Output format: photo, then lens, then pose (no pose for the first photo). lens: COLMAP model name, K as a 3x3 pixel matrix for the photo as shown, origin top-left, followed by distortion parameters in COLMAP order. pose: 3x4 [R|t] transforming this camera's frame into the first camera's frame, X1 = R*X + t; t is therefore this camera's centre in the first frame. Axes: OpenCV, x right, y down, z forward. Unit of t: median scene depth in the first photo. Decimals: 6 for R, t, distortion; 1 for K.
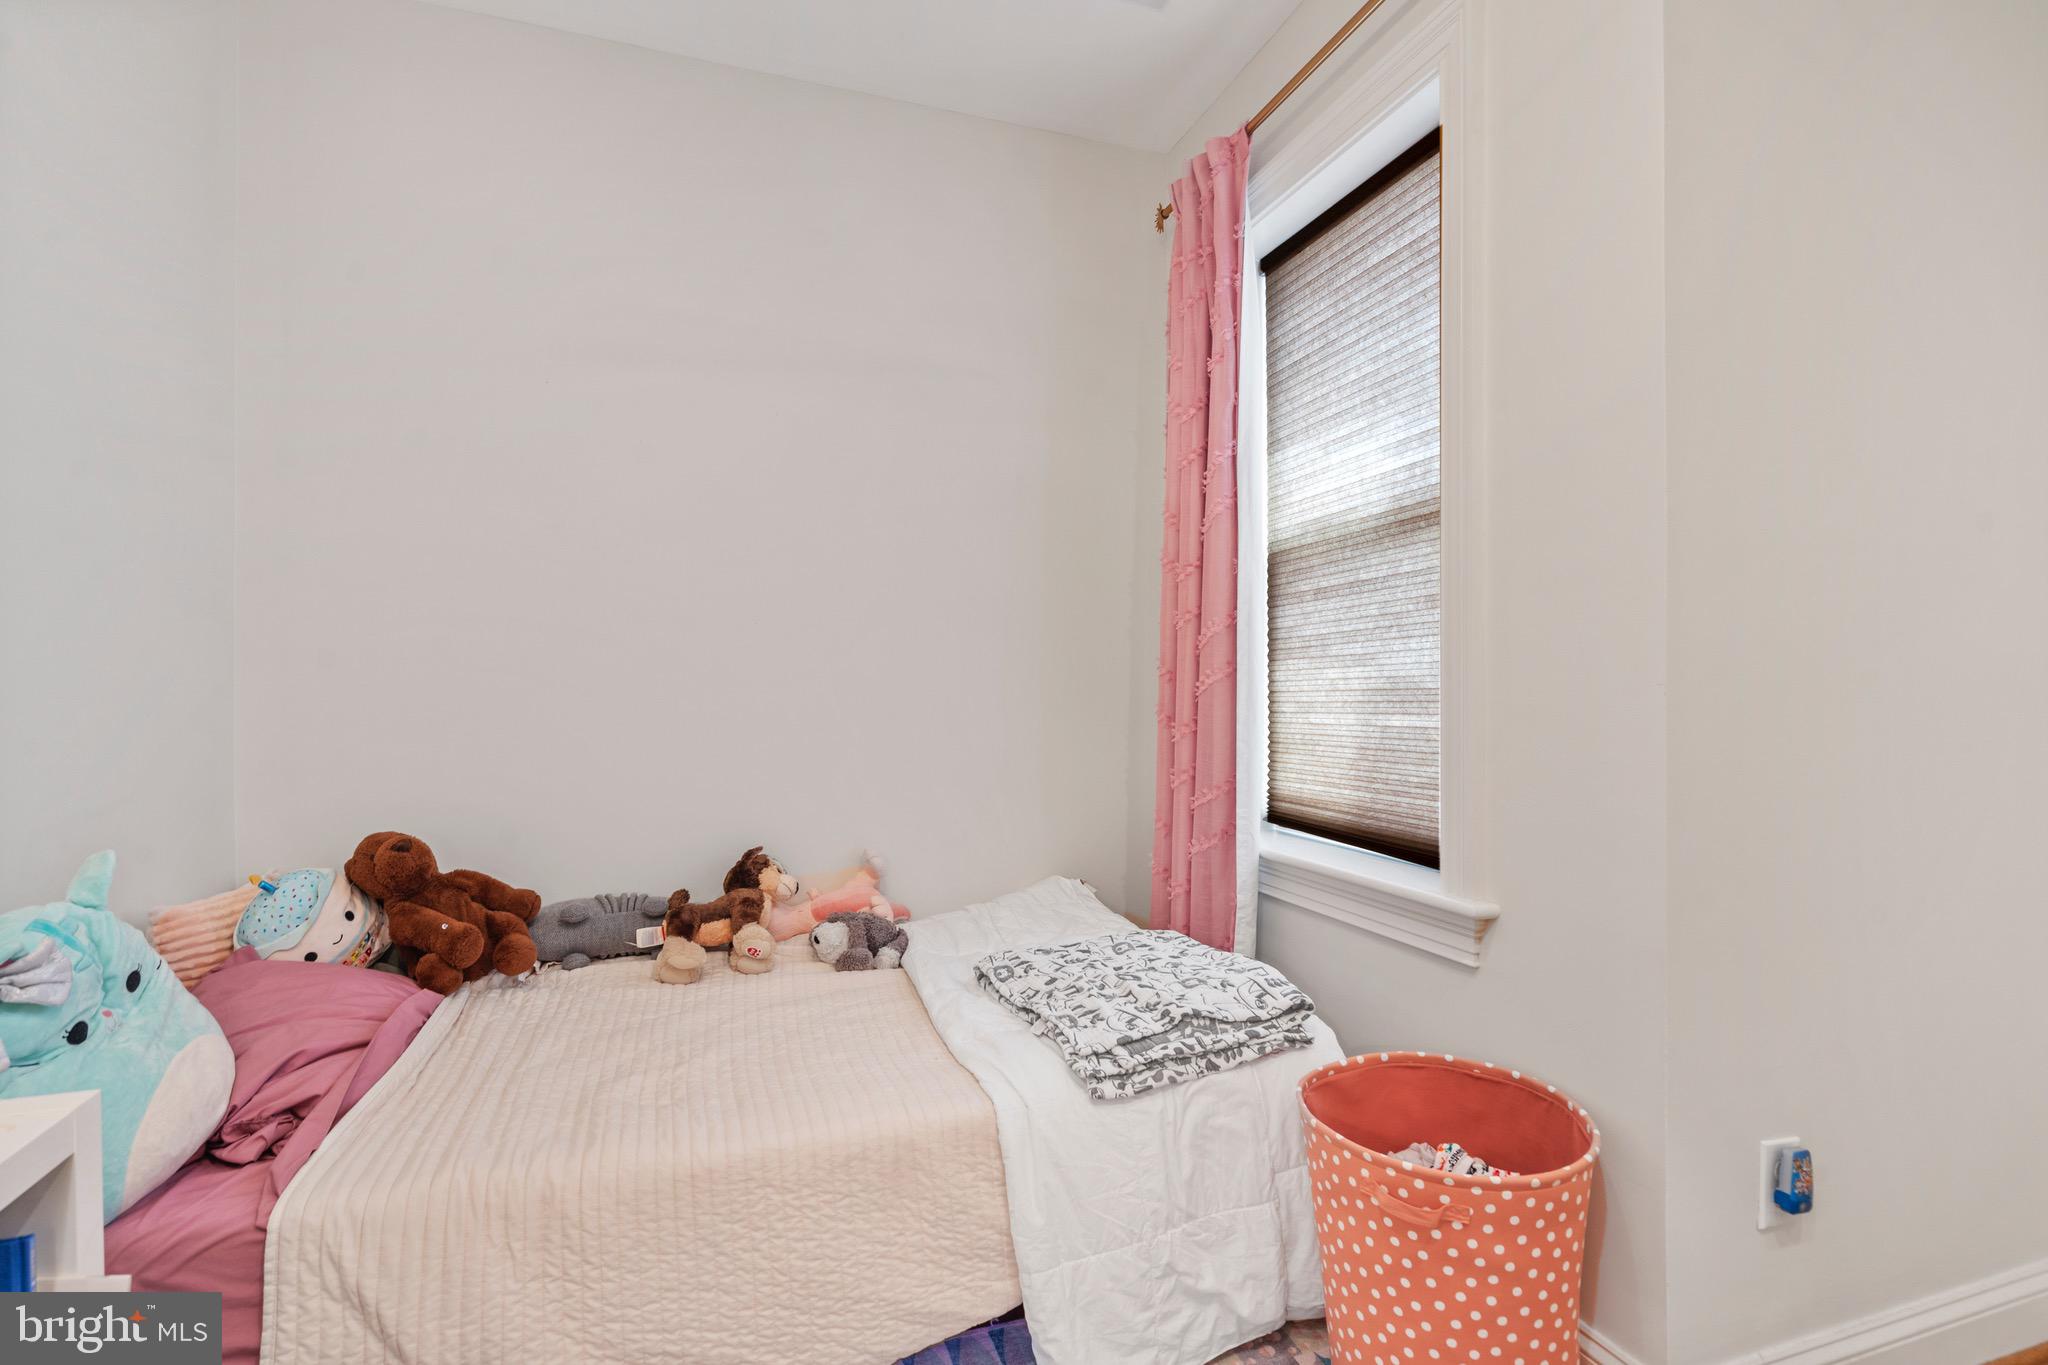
lens RADIAL K [[960.0, 0, 1024.1], [0, 960.0, 691.9], [0, 0, 1]] dist [-0.001496, 0.000175]
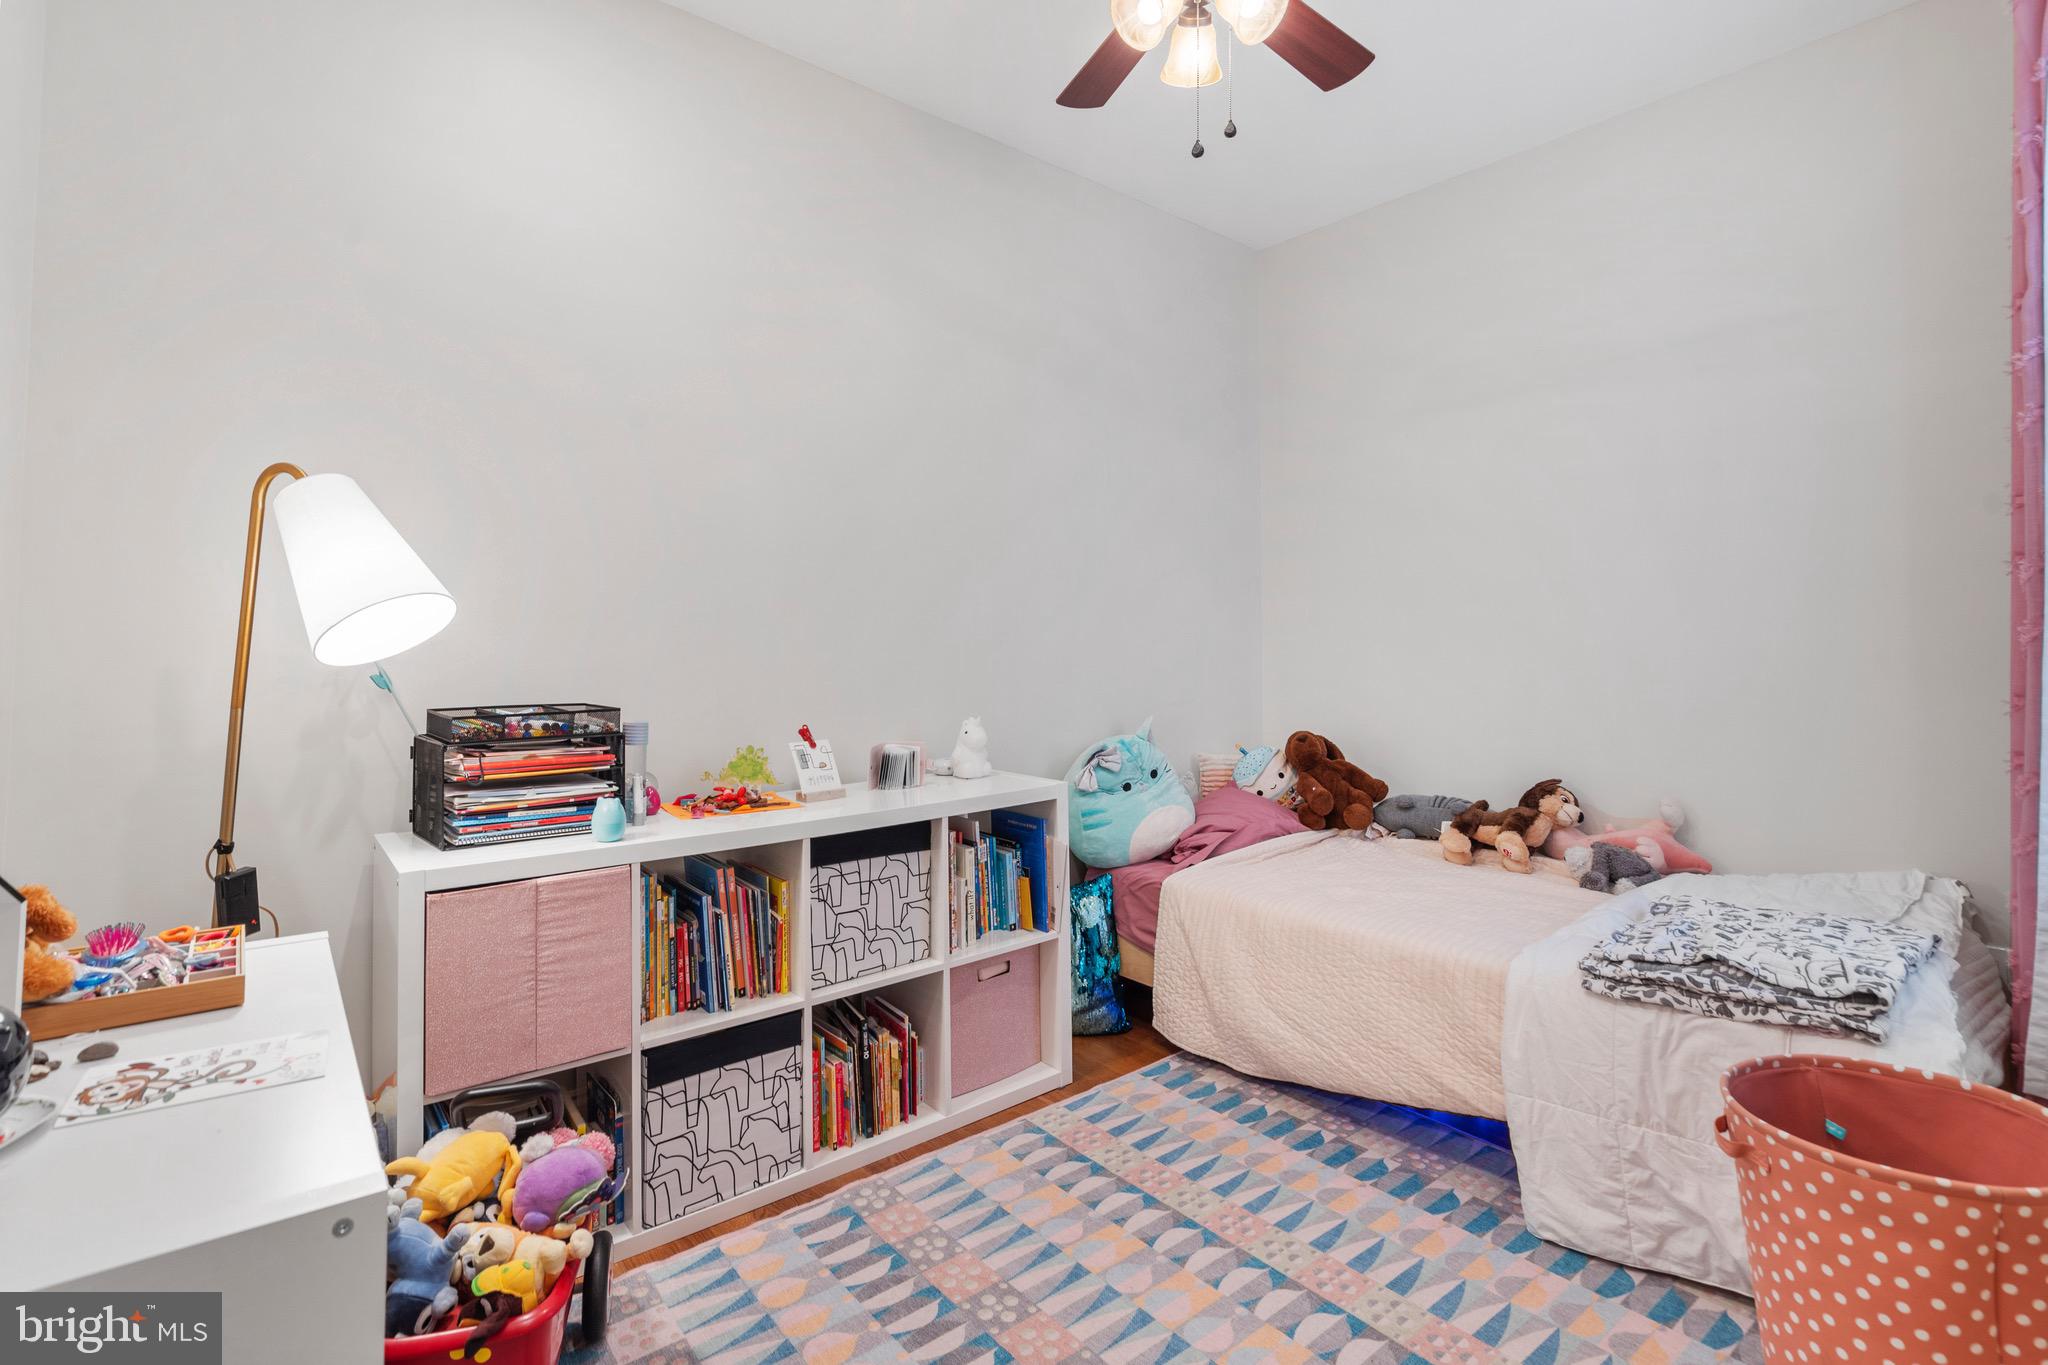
lens RADIAL K [[960.0, 0, 1023.6], [0, 960.0, 665.9], [0, 0, 1]] dist [-0.001496, 0.000175]
pose [[0.353155, 0.021082, -0.935327, 0.884000], [-0.011261, 0.999769, 0.018283, 0.006074], [0.935497, 0.004076, 0.353311, -0.077300]]
